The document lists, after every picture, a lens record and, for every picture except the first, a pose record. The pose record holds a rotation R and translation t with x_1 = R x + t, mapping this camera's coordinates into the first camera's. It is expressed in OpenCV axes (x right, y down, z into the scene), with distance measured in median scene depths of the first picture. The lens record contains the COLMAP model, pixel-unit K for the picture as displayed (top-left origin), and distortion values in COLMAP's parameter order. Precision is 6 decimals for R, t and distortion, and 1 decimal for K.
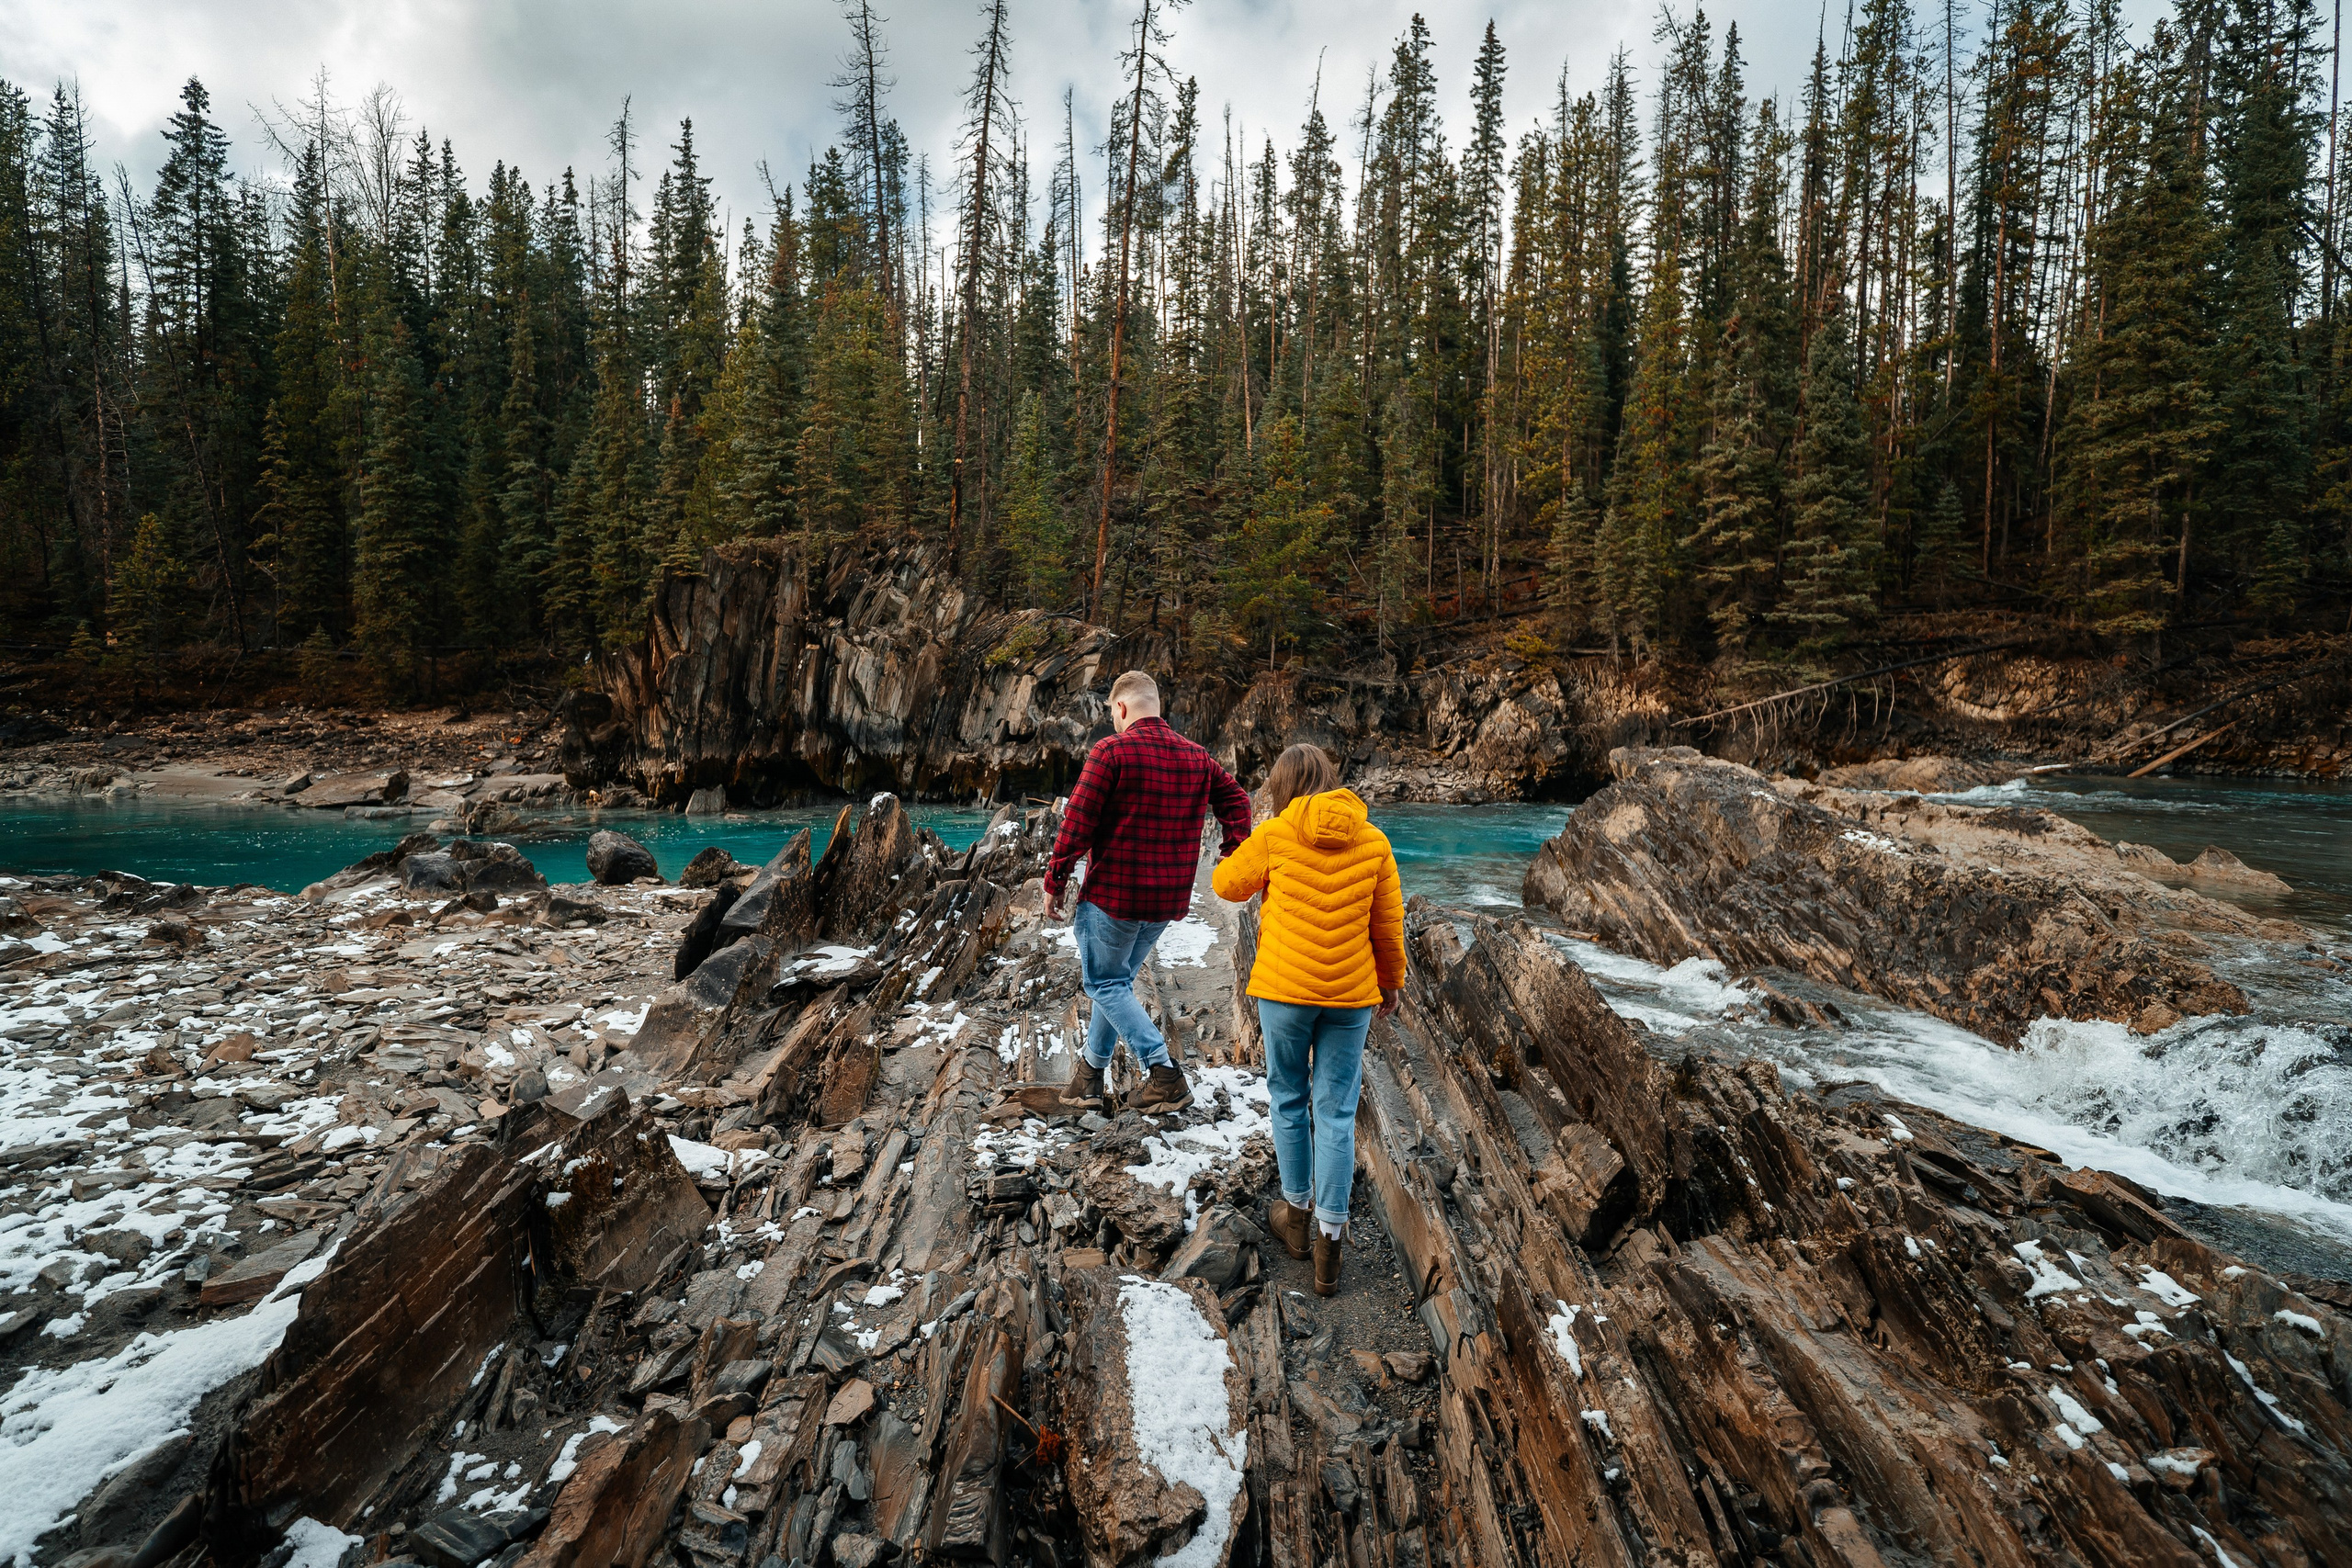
lens RADIAL K [[1128.9, 0, 1174.9], [0, 1128.9, 778.8], [0, 0, 1]] dist [0.002212, -0.003121]
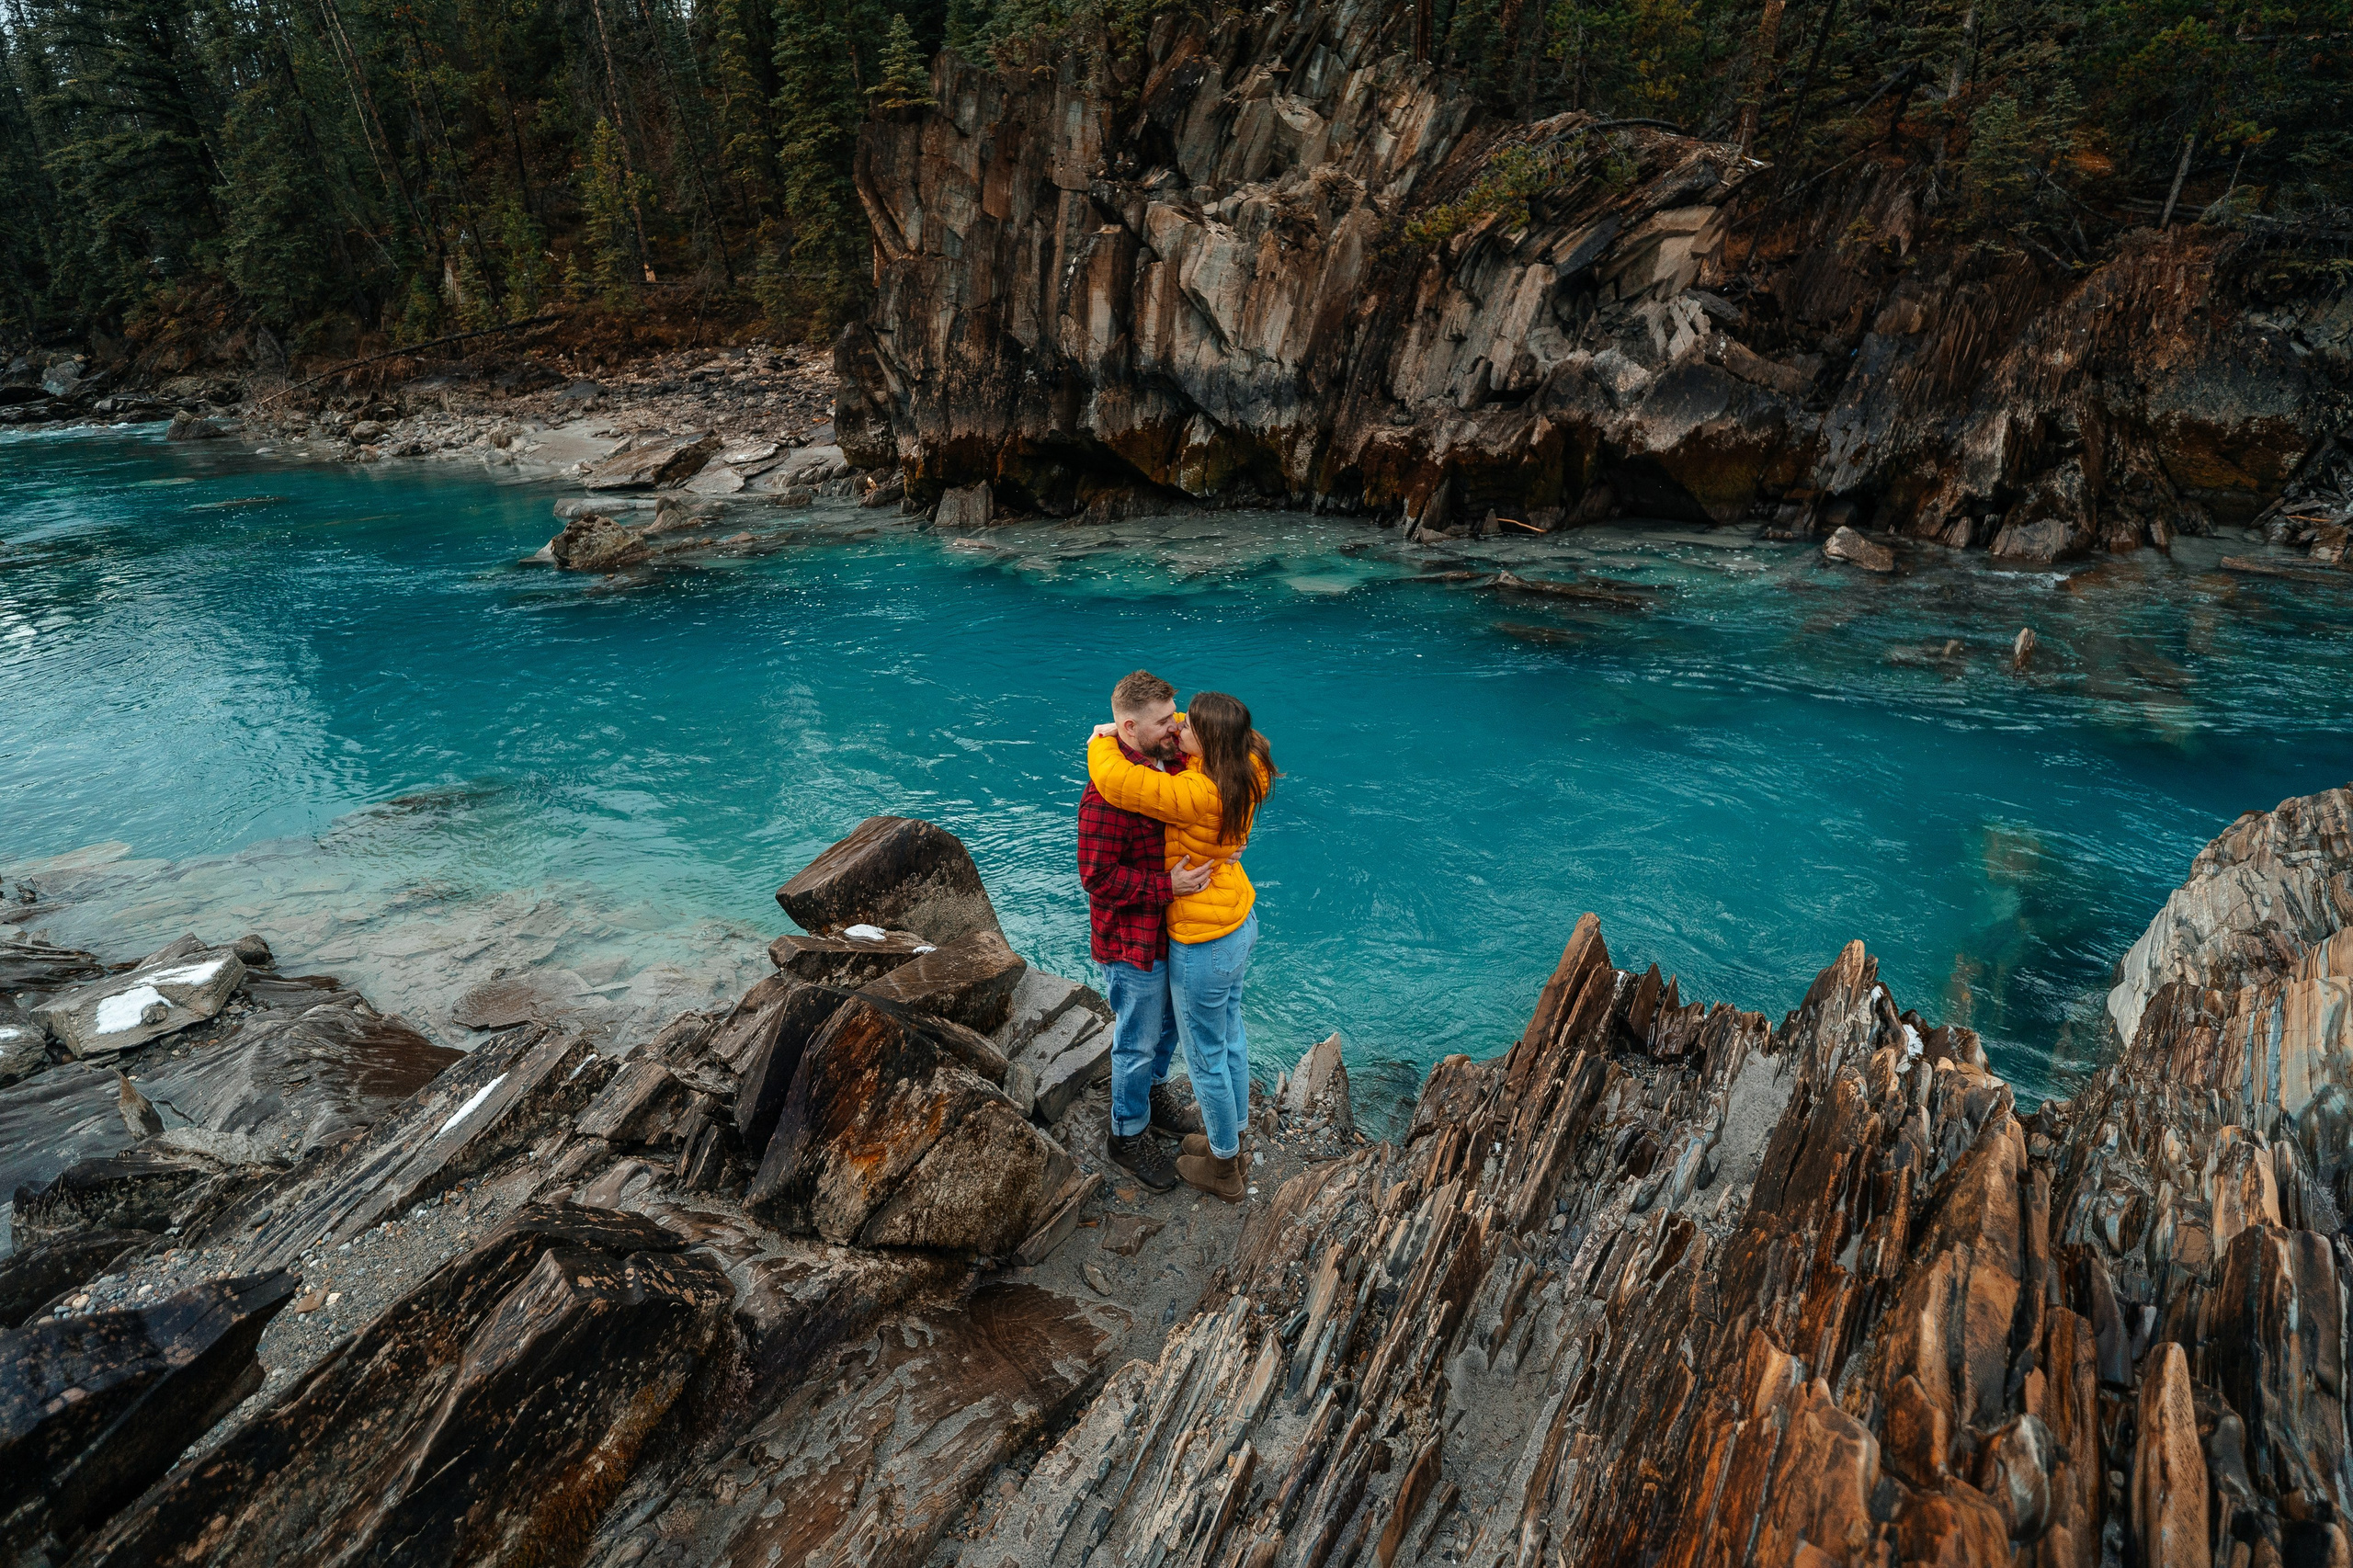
lens RADIAL K [[1126.6, 0, 1160.9], [0, 1126.6, 788.9], [0, 0, 1]] dist [0.002399, -0.004826]
pose [[0.831119, 0.190496, -0.522448, 0.038194], [-0.006659, 0.942838, 0.333185, -0.038604], [0.556054, -0.273437, 0.784879, 0.459811]]
